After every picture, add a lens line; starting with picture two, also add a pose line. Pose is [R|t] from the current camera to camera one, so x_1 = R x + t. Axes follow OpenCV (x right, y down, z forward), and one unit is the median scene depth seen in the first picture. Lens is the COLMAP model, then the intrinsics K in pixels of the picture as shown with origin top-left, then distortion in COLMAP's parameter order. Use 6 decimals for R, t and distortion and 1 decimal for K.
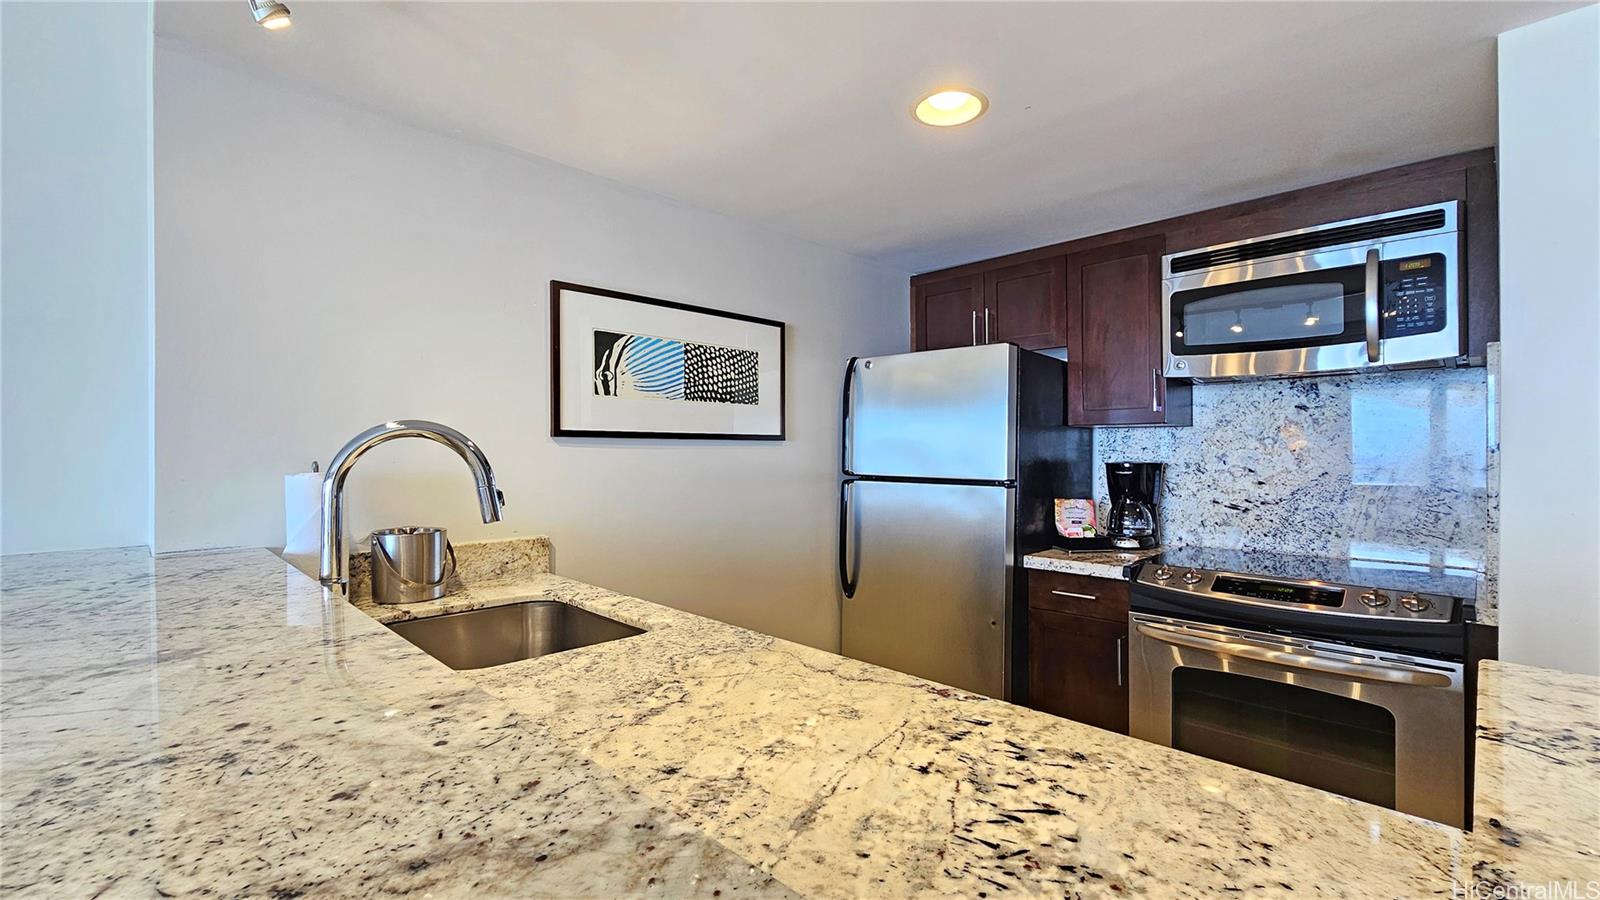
lens RADIAL K [[686.0, 0, 836.8], [0, 686.0, 455.1], [0, 0, 1]] dist [0.001025, 0.000278]
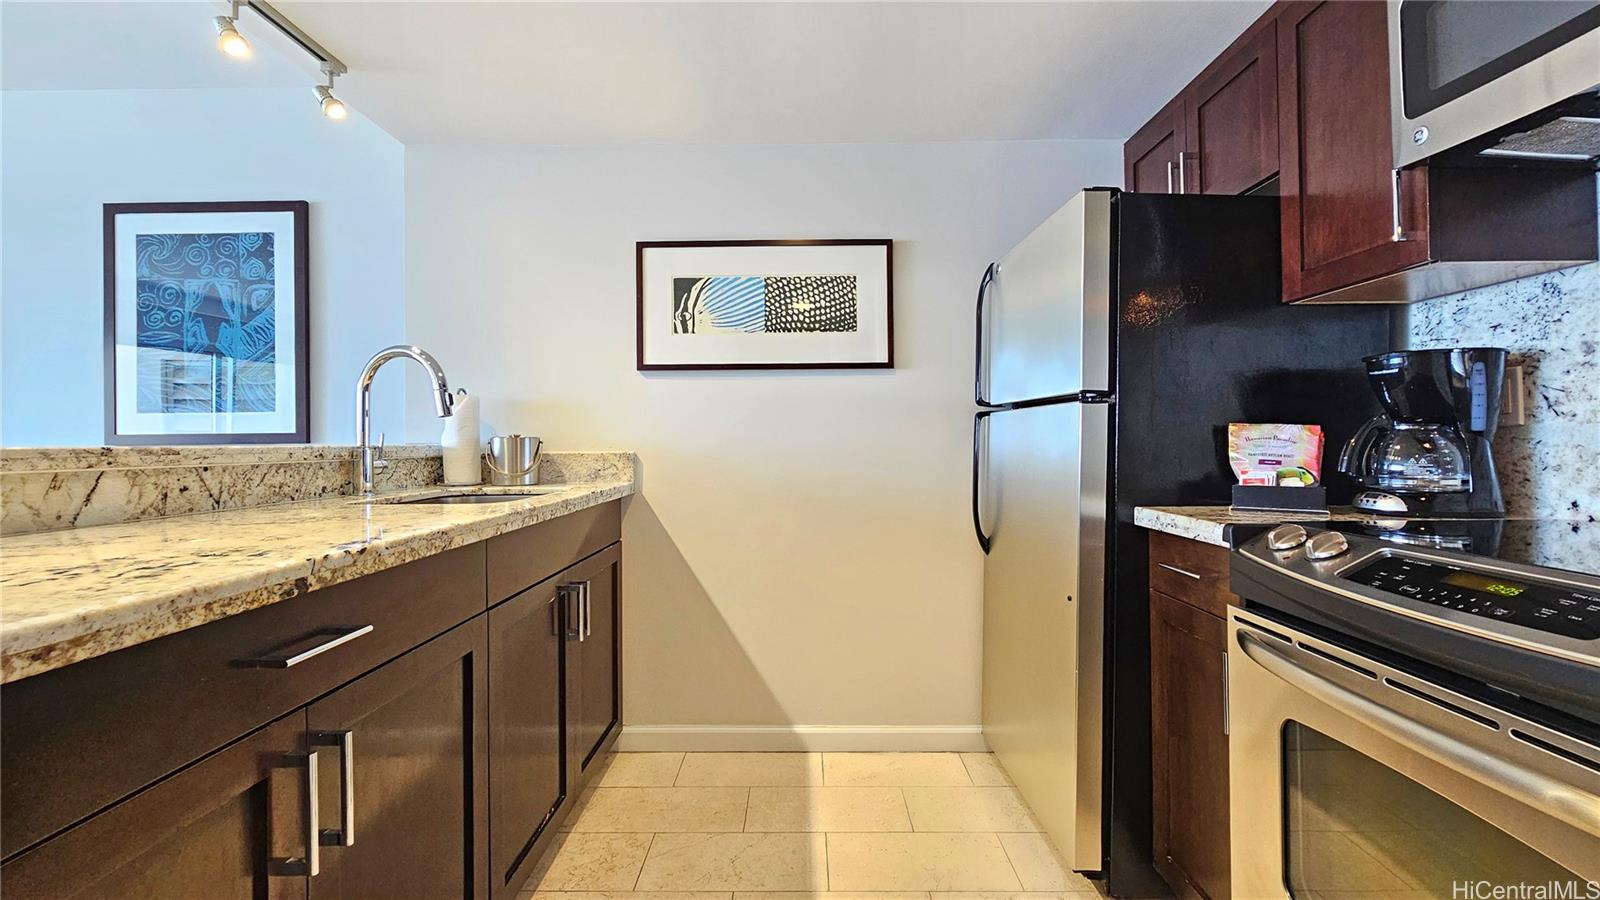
lens RADIAL K [[653.4, 0, 801.0], [0, 653.4, 442.8], [0, 0, 1]] dist [-0.002290, 0.000391]
pose [[0.686627, -0.004068, -0.726998, 0.525456], [0.005138, 0.999987, -0.000743, 0.086921], [0.726992, -0.003225, 0.686639, 0.349179]]
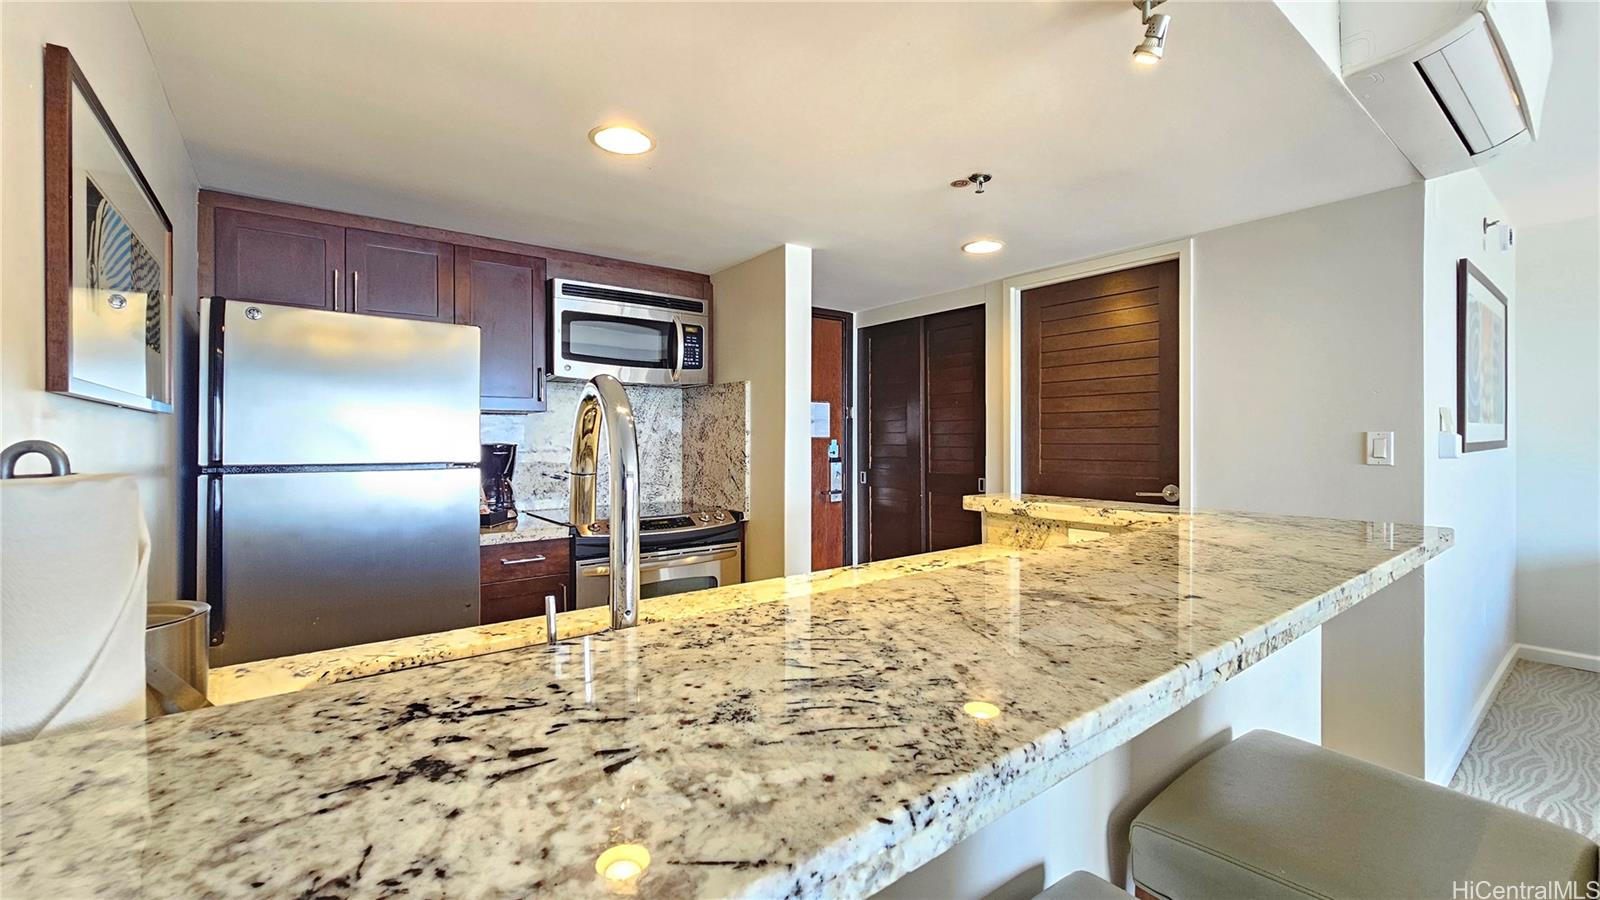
lens RADIAL K [[653.4, 0, 801.0], [0, 653.4, 442.8], [0, 0, 1]] dist [-0.002290, 0.000391]
pose [[0.150497, -0.007128, 0.988585, -0.644992], [0.006243, 0.999961, 0.006260, 0.005349], [-0.988591, 0.005230, 0.150536, 0.382937]]
